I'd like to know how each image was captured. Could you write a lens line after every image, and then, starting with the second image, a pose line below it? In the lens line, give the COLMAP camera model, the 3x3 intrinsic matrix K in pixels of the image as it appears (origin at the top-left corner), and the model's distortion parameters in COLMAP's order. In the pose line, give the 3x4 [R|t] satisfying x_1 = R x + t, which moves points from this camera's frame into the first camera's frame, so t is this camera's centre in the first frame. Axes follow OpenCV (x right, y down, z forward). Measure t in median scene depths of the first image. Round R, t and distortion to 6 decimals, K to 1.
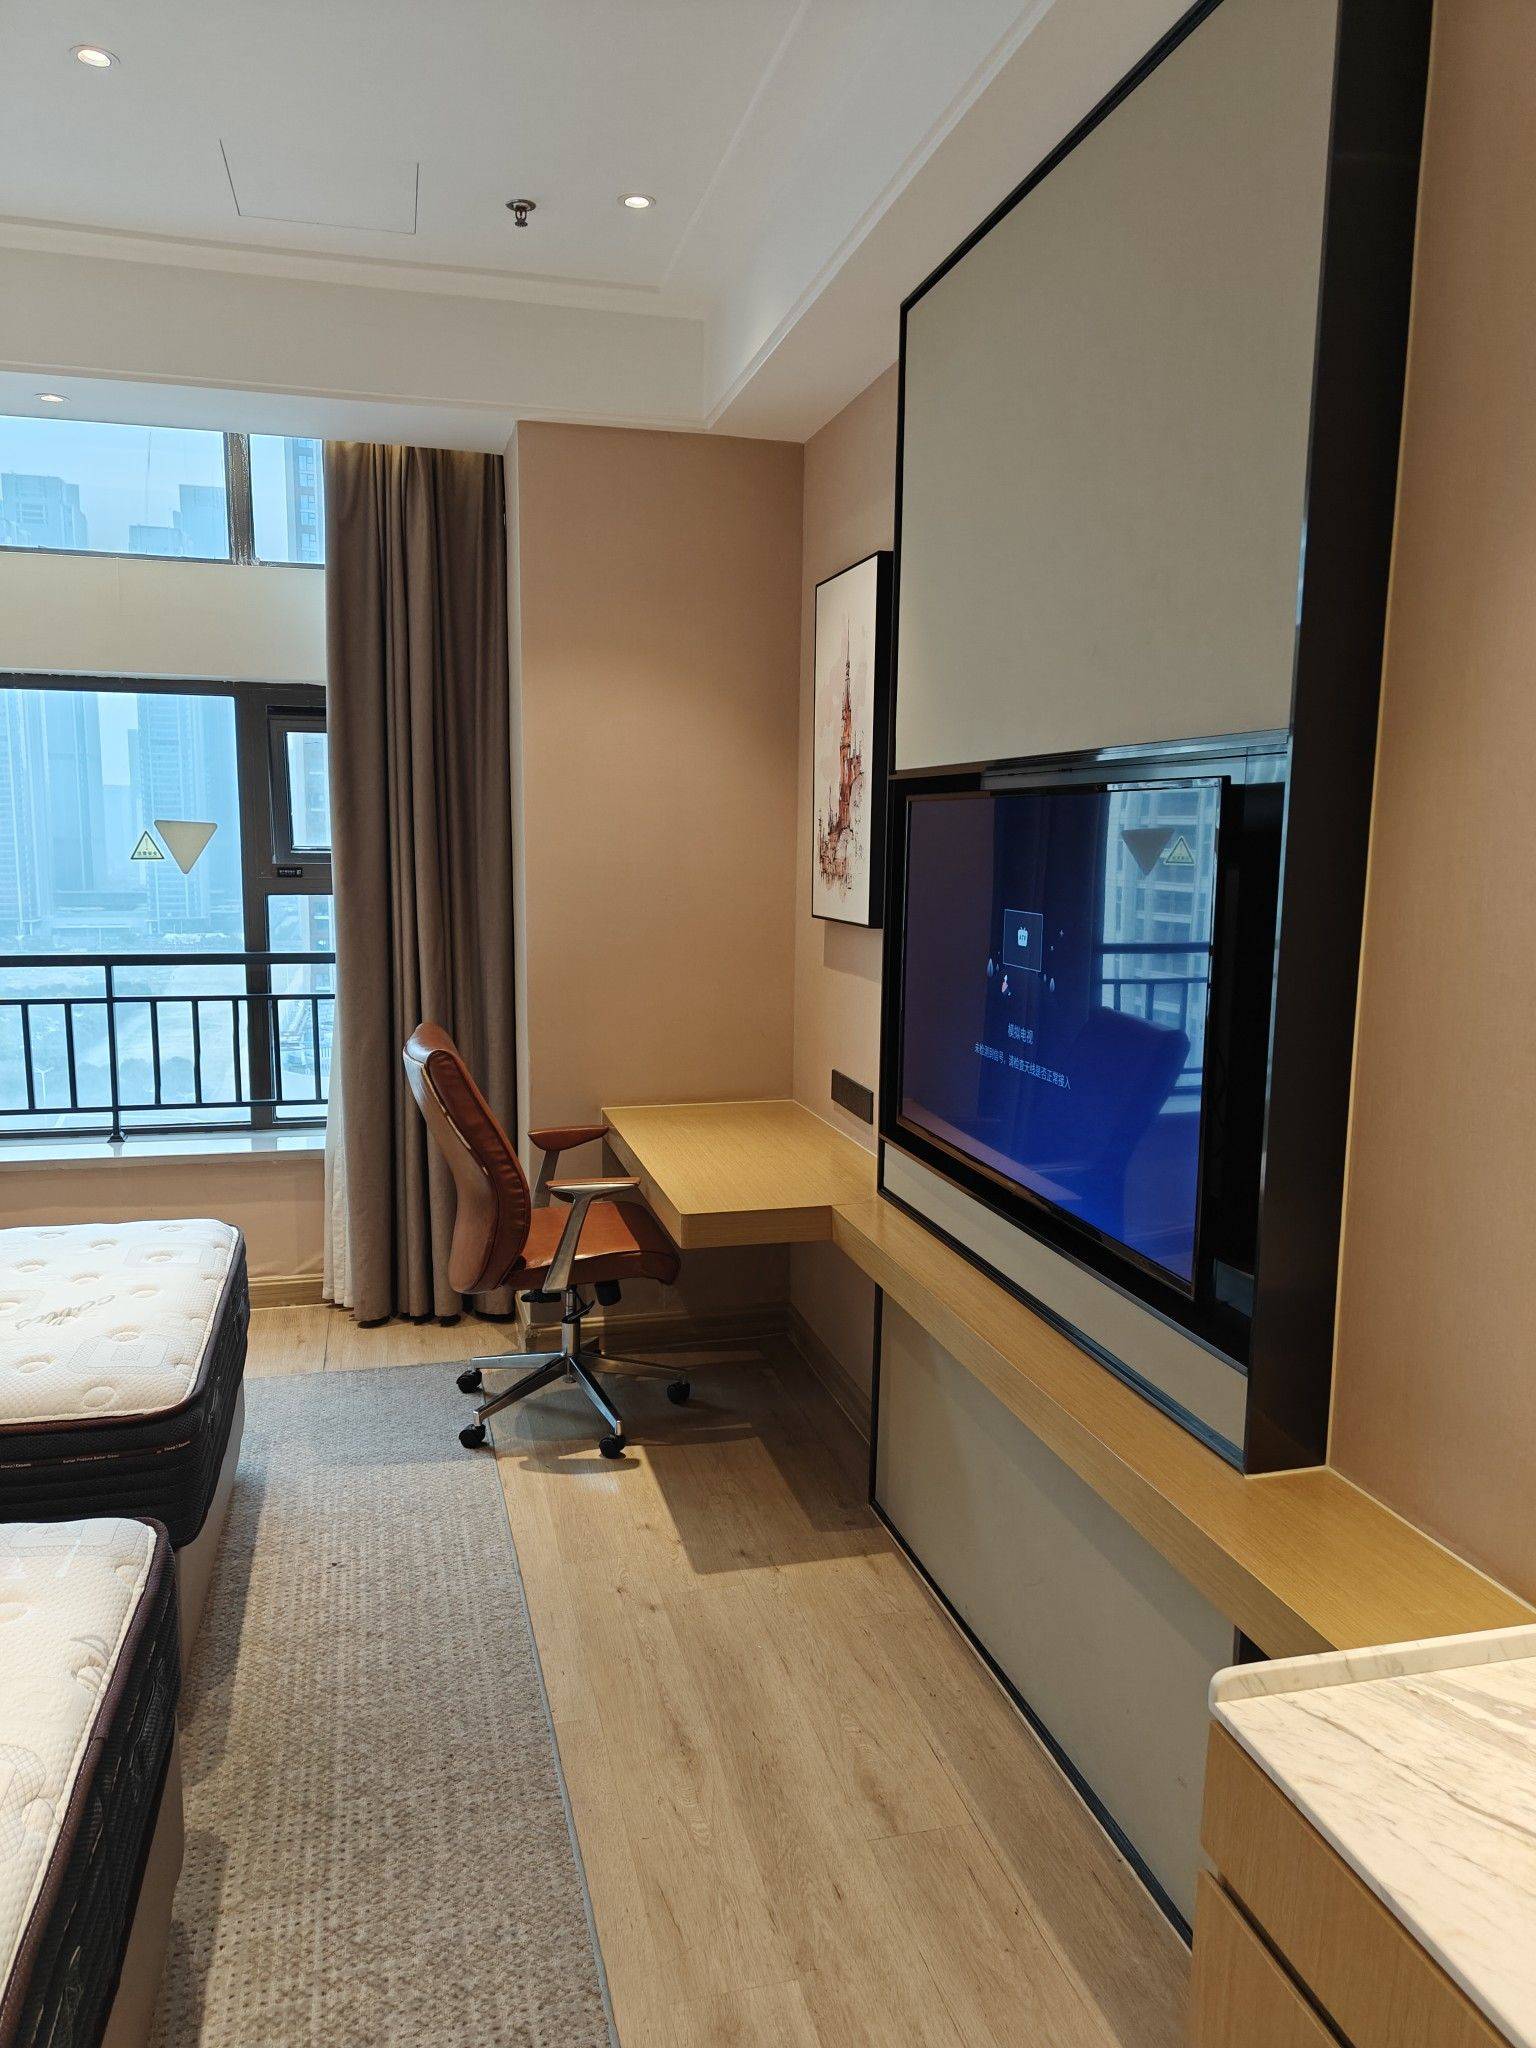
lens RADIAL K [[1450.9, 0, 765.7], [0, 1450.9, 1030.1], [0, 0, 1]] dist [0.010302, -0.000670]
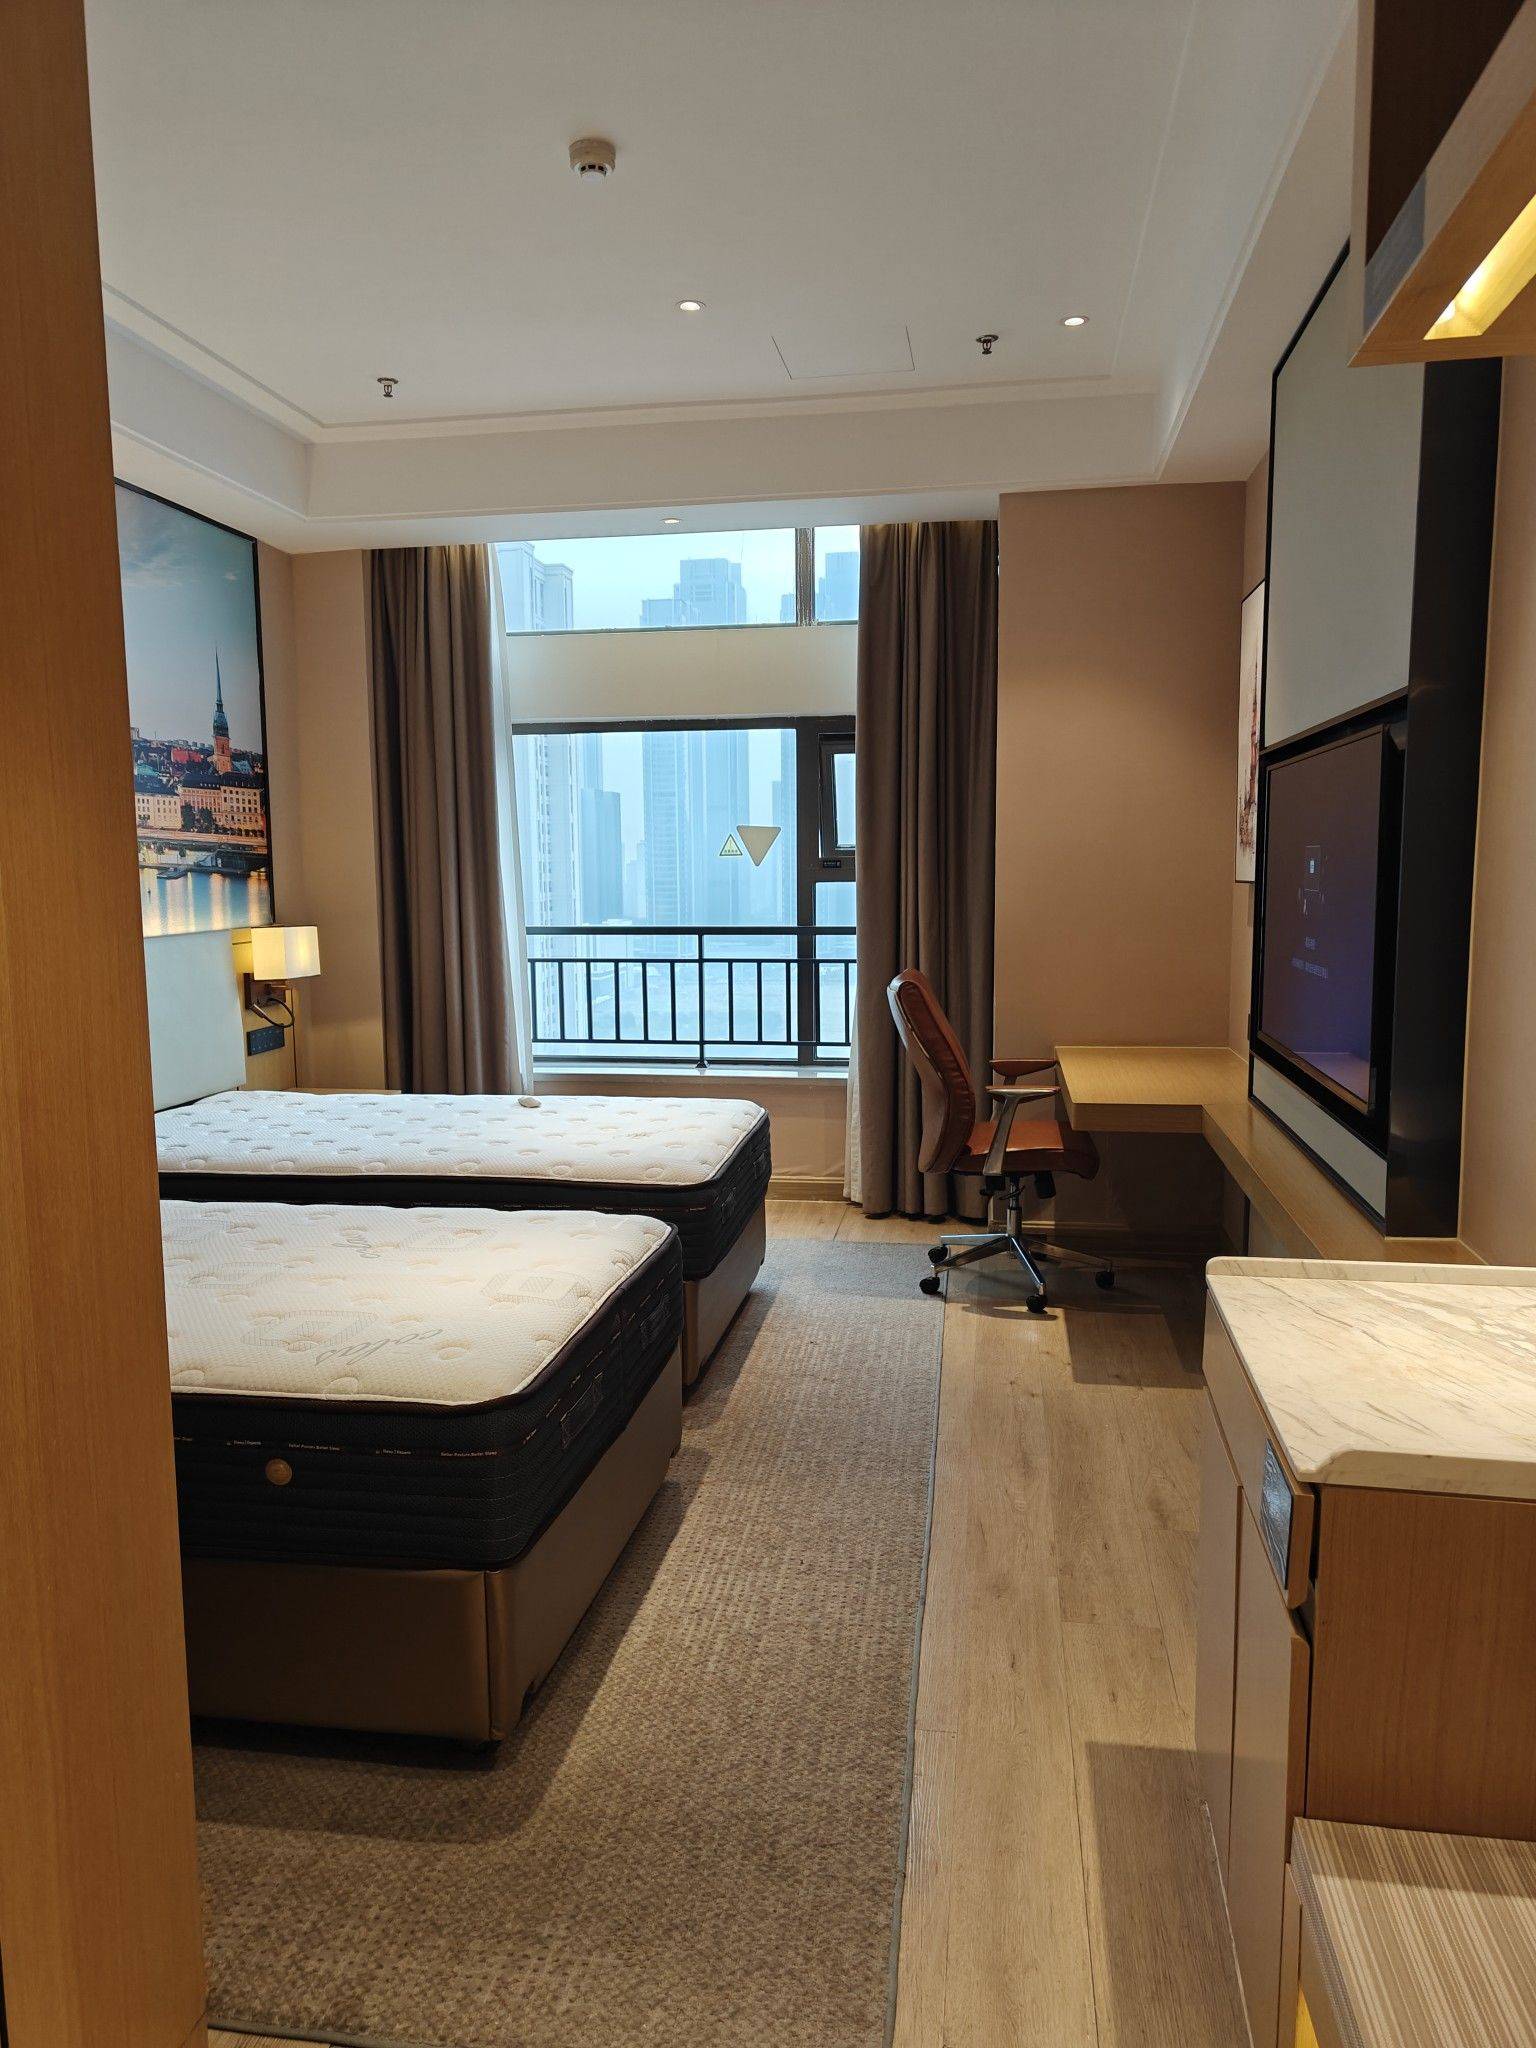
lens RADIAL K [[1460.5, 0, 768.0], [0, 1460.5, 1024.0], [0, 0, 1]] dist [0.087266, -0.226715]
pose [[0.916013, 0.023142, -0.400481, 0.175474], [-0.035492, 0.999095, -0.023449, 0.081272], [0.399575, 0.035693, 0.916005, -0.245966]]
